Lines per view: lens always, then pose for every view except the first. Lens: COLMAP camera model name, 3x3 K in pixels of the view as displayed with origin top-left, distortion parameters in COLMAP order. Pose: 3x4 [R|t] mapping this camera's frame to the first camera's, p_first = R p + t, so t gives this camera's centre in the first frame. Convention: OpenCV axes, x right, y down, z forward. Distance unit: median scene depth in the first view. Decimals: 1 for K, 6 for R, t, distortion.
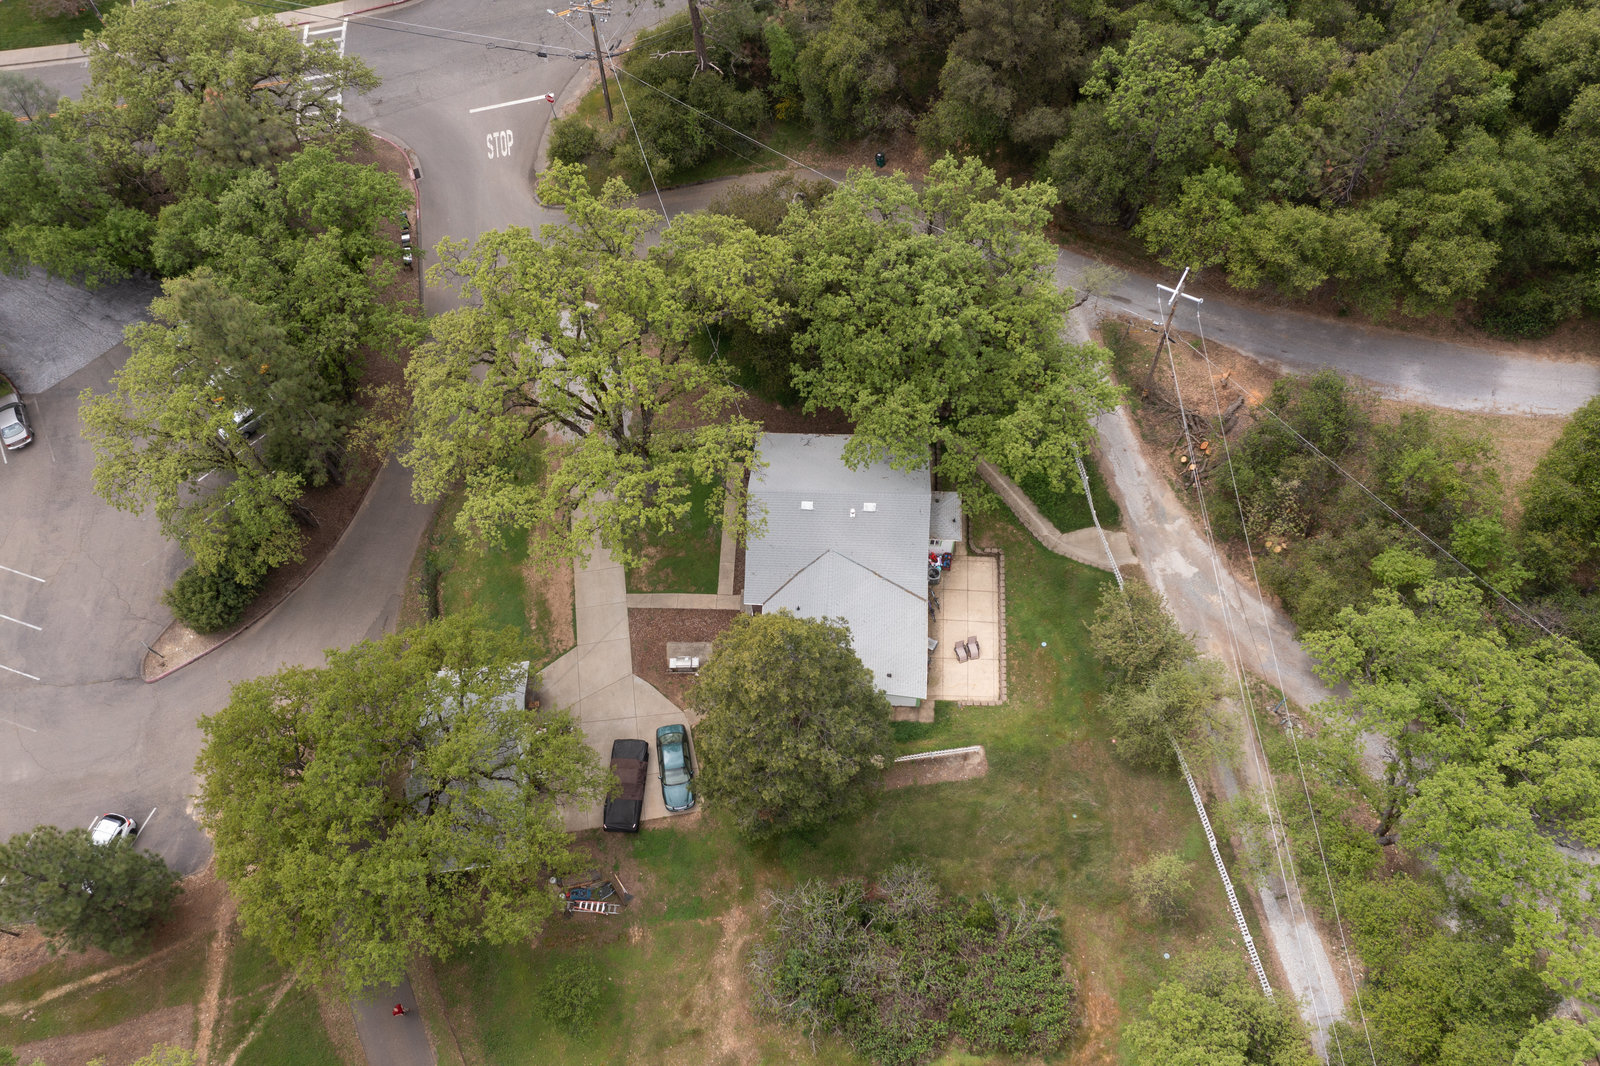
lens RADIAL K [[1260.3, 0, 800.9], [0, 1260.3, 533.5], [0, 0, 1]] dist [-0.012594, 0.006587]
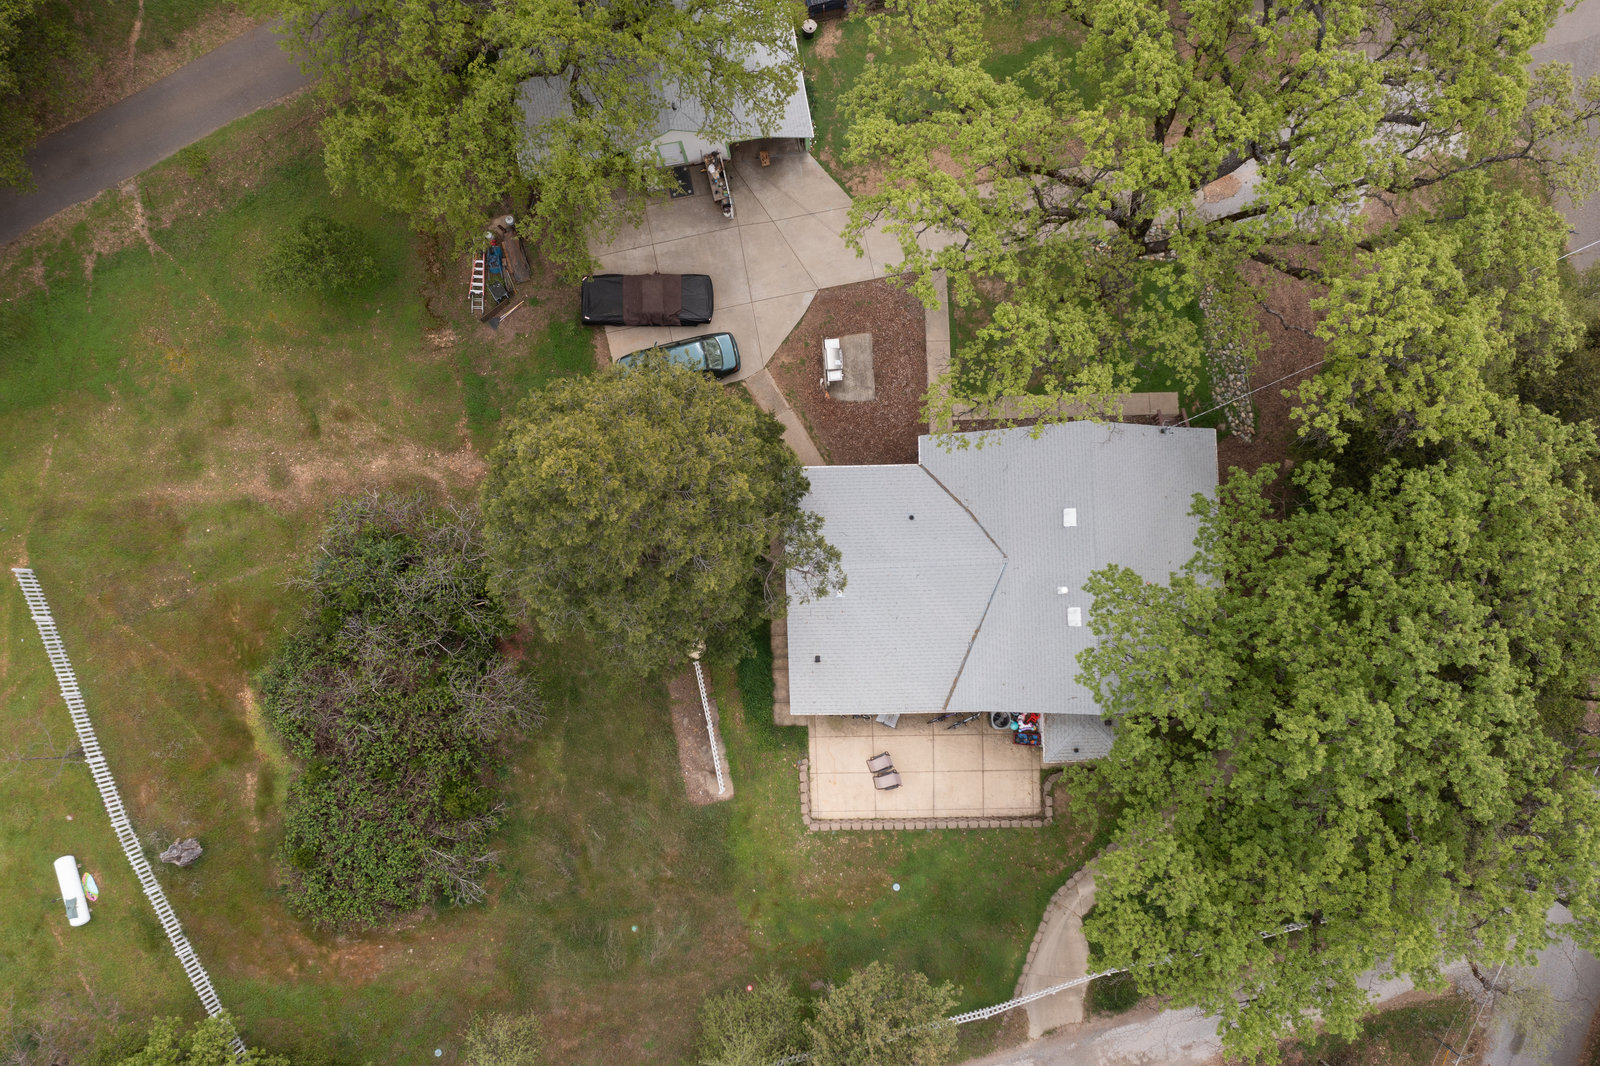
lens RADIAL K [[1260.3, 0, 802.8], [0, 1260.3, 529.3], [0, 0, 1]] dist [-0.012594, 0.006587]
pose [[0.072462, 0.996460, -0.042625, 0.028523], [-0.896768, 0.083799, 0.434494, -0.179132], [0.436527, 0.006741, 0.899666, 0.382444]]
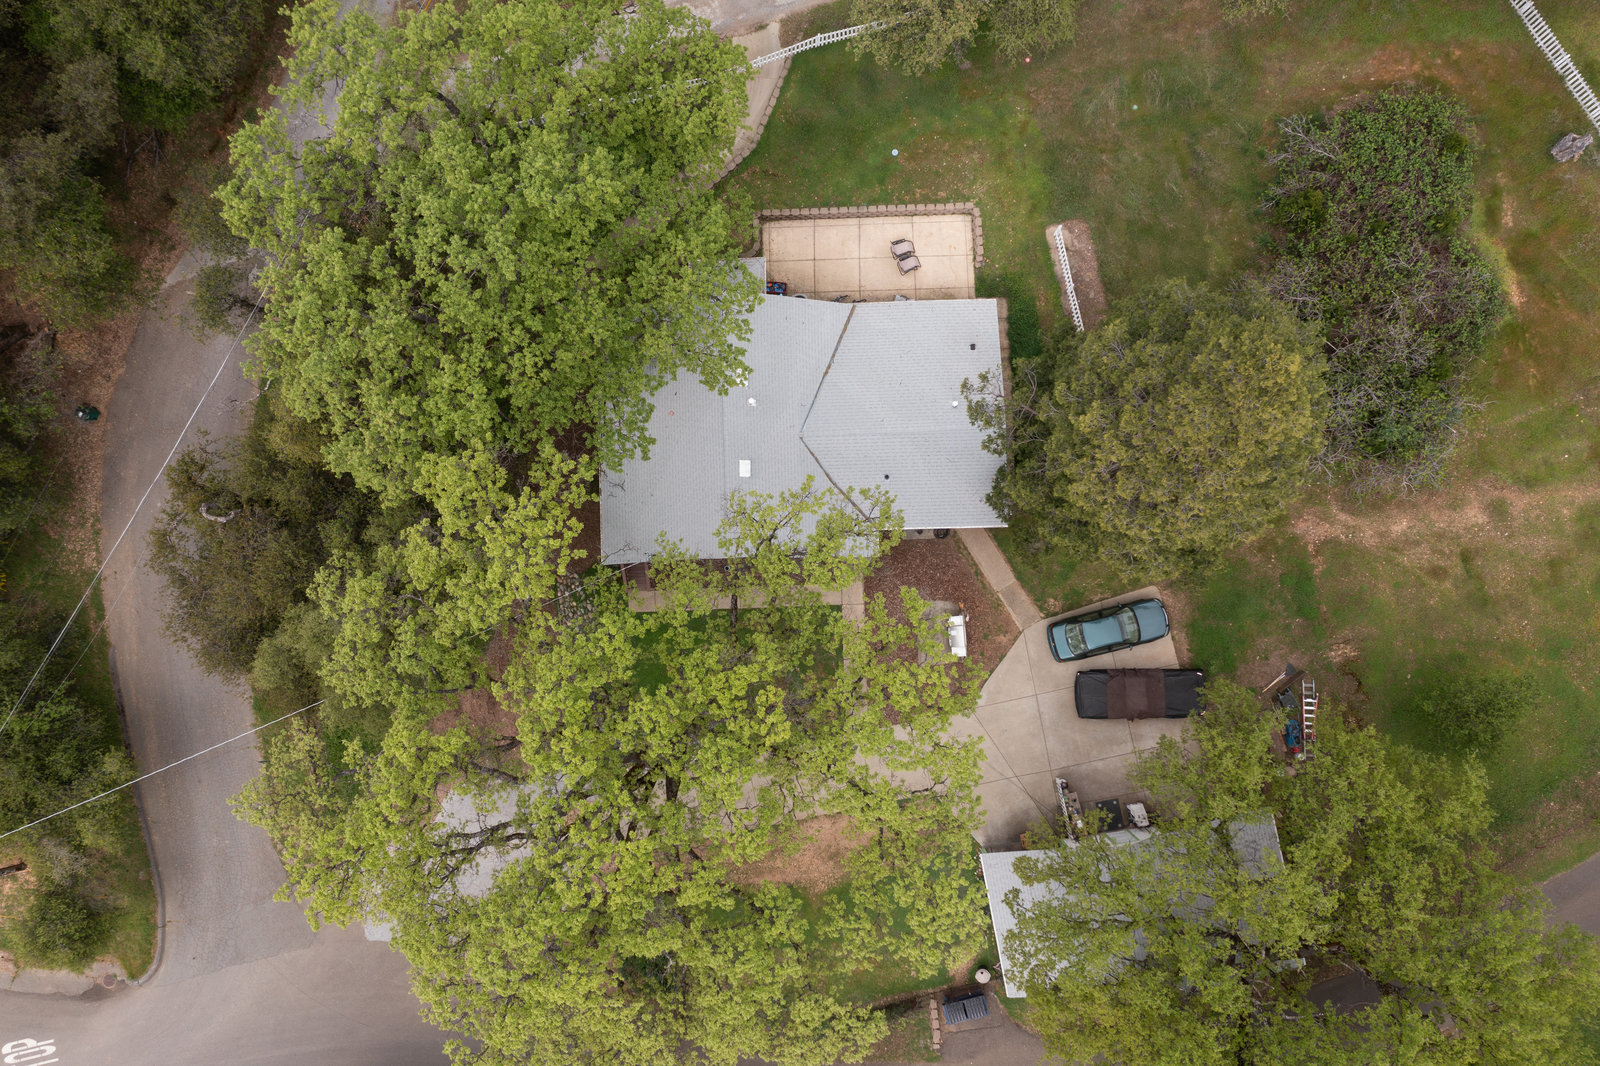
lens RADIAL K [[1260.3, 0, 799.0], [0, 1260.3, 534.0], [0, 0, 1]] dist [-0.012594, 0.006587]
pose [[-0.074588, -0.992574, 0.096087, -0.099762], [0.921604, -0.031808, 0.386826, -0.264730], [-0.380897, 0.117407, 0.917133, 0.376504]]
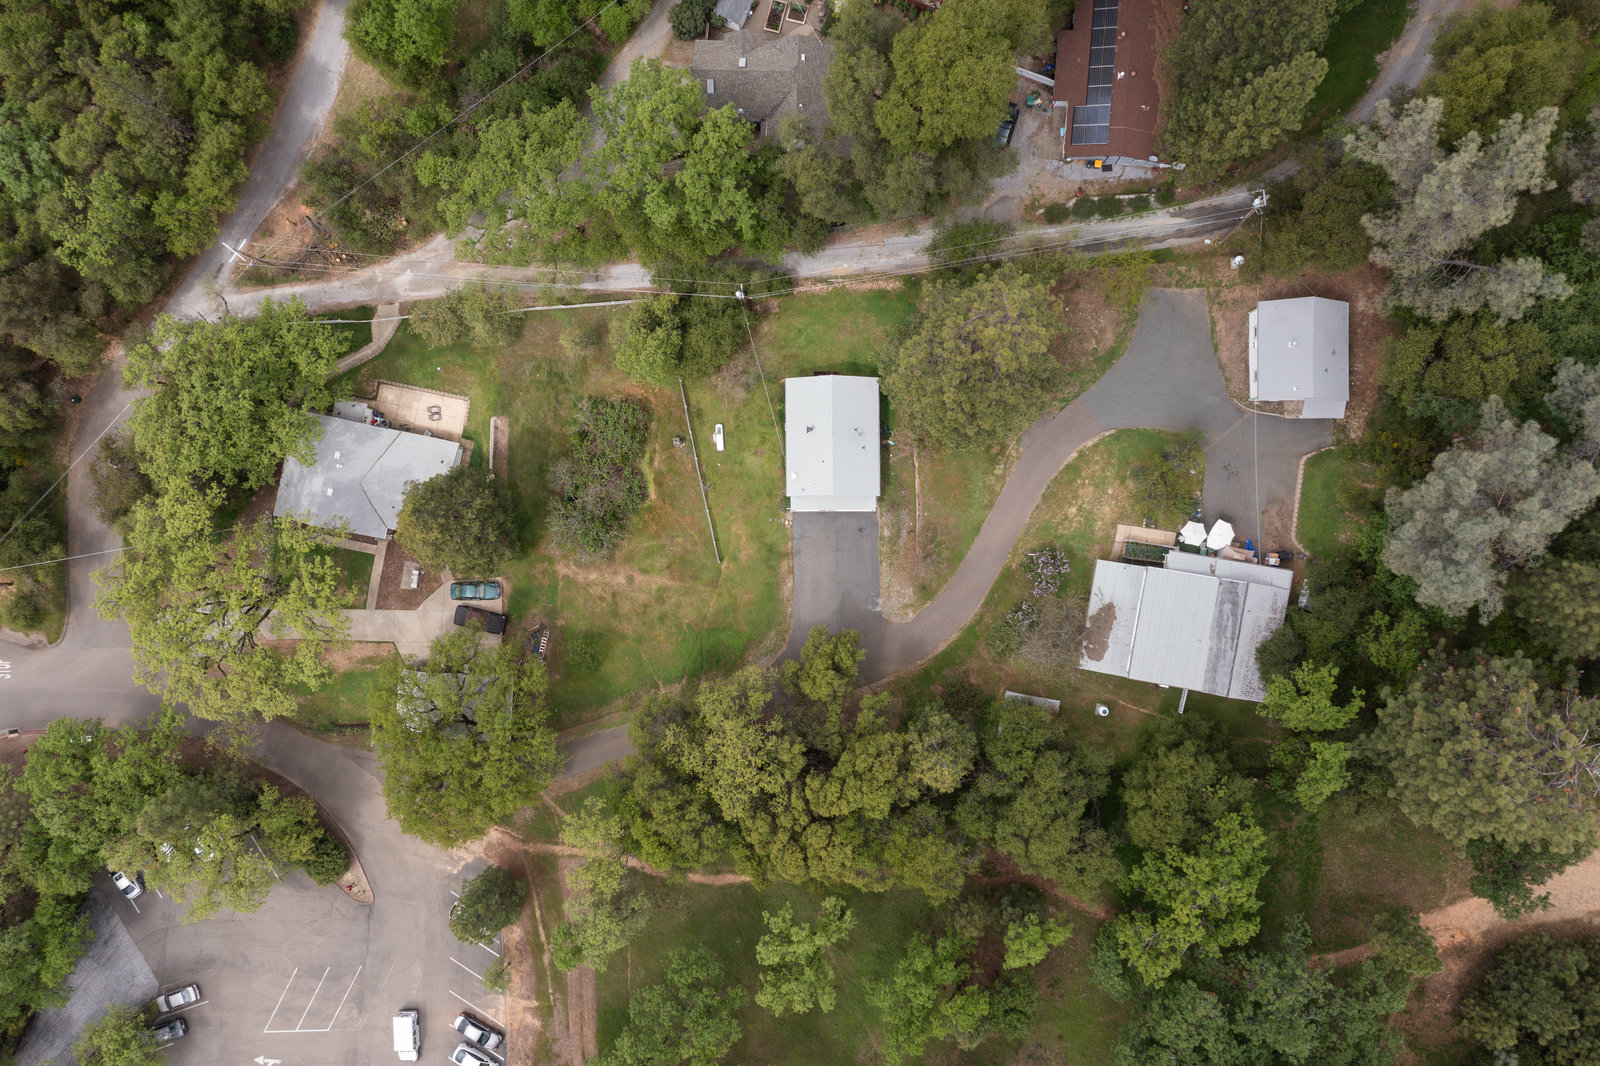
lens RADIAL K [[1260.3, 0, 801.3], [0, 1260.3, 534.8], [0, 0, 1]] dist [-0.012594, 0.006587]
pose [[0.154927, -0.987296, 0.035264, -0.013174], [0.910980, 0.156580, 0.381573, -0.082025], [-0.382247, -0.026991, 0.923666, -0.786557]]
